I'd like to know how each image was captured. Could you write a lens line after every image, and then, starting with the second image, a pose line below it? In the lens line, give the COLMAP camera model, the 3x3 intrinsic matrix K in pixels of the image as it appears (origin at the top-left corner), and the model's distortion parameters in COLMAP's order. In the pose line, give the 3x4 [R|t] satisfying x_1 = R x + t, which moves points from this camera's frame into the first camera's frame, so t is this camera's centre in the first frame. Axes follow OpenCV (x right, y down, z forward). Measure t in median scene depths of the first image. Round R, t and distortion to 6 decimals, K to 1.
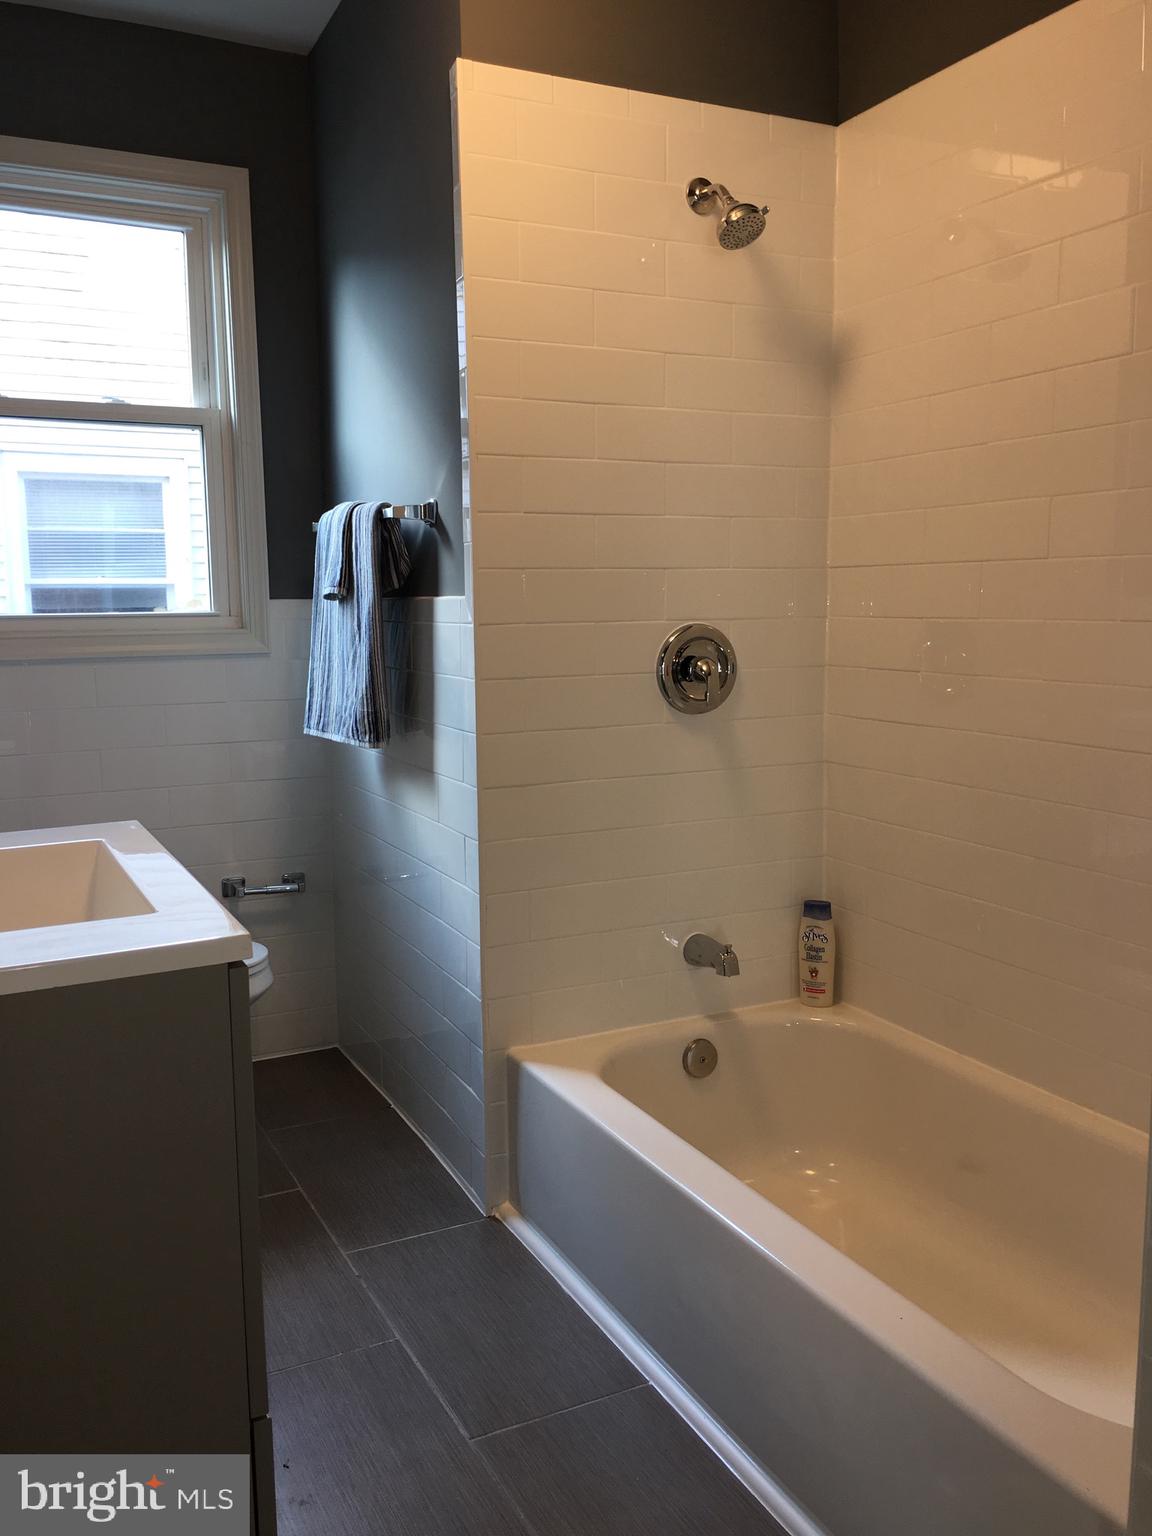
lens RADIAL K [[1293.9, 0, 570.1], [0, 1293.9, 763.3], [0, 0, 1]] dist [0.061450, -0.082488]
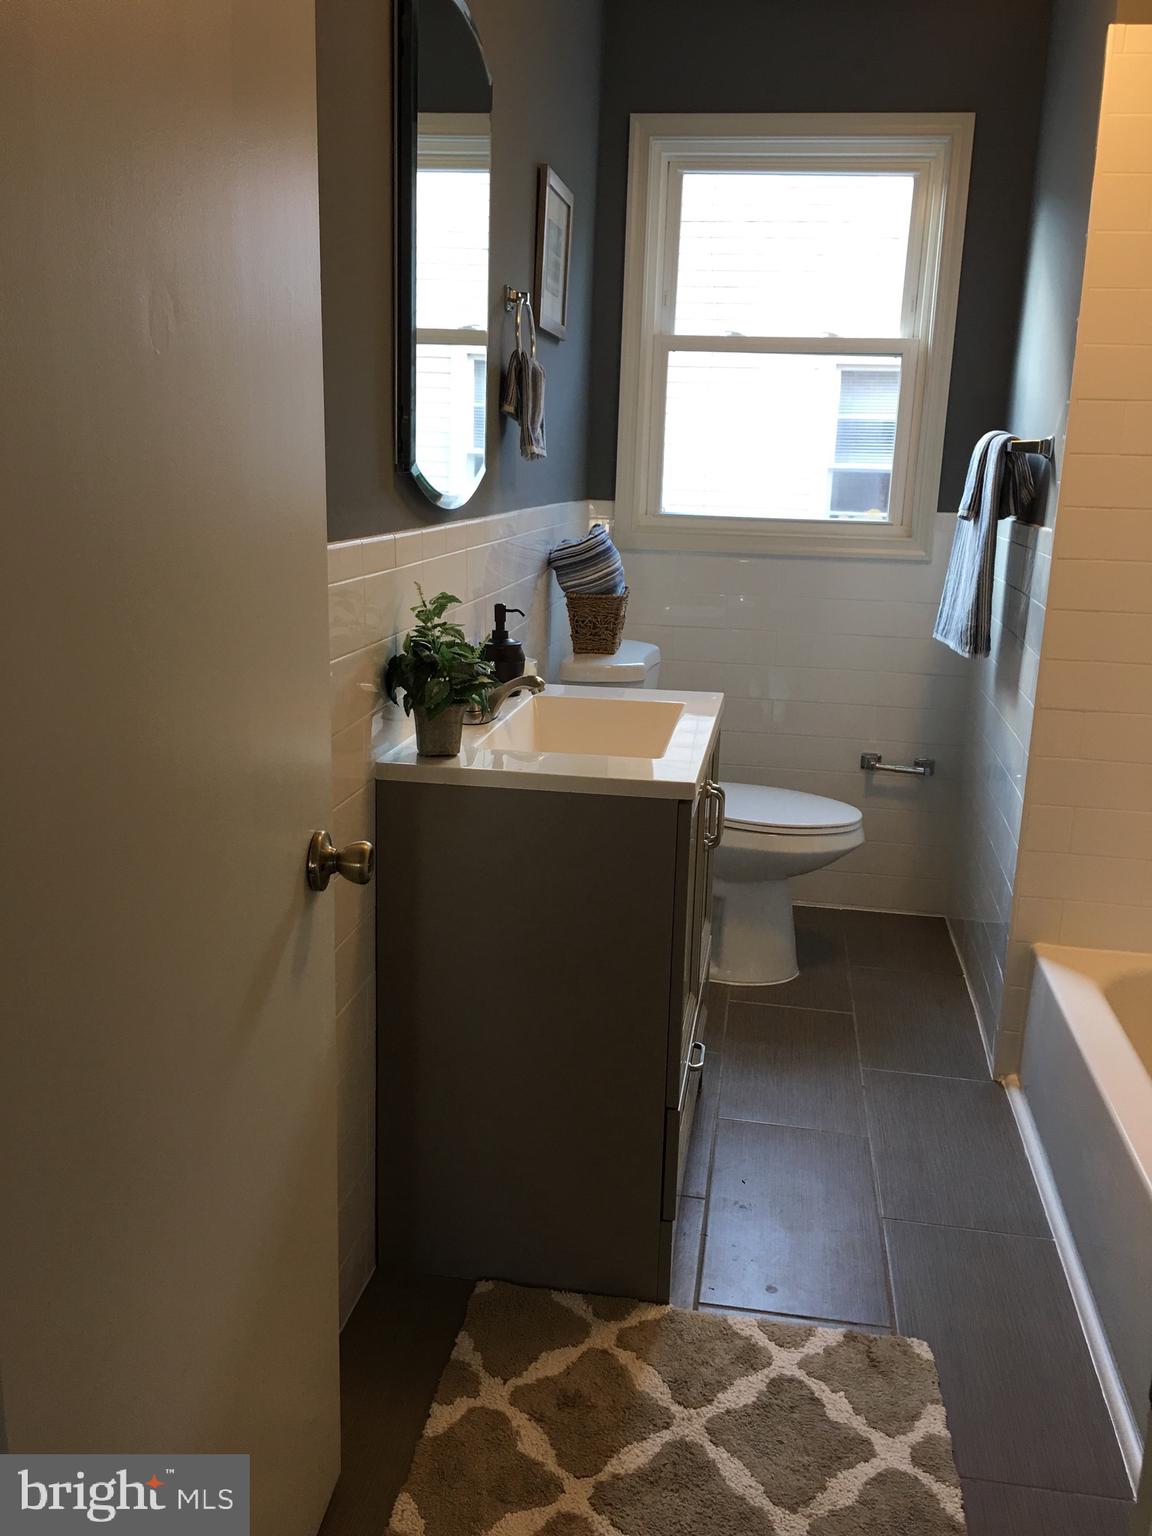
lens RADIAL K [[1293.9, 0, 577.3], [0, 1293.9, 767.5], [0, 0, 1]] dist [0.061450, -0.082488]
pose [[0.810463, 0.171788, -0.560035, 0.199913], [-0.115441, 0.984123, 0.134813, -0.028447], [0.574303, -0.044609, 0.817427, -0.110653]]
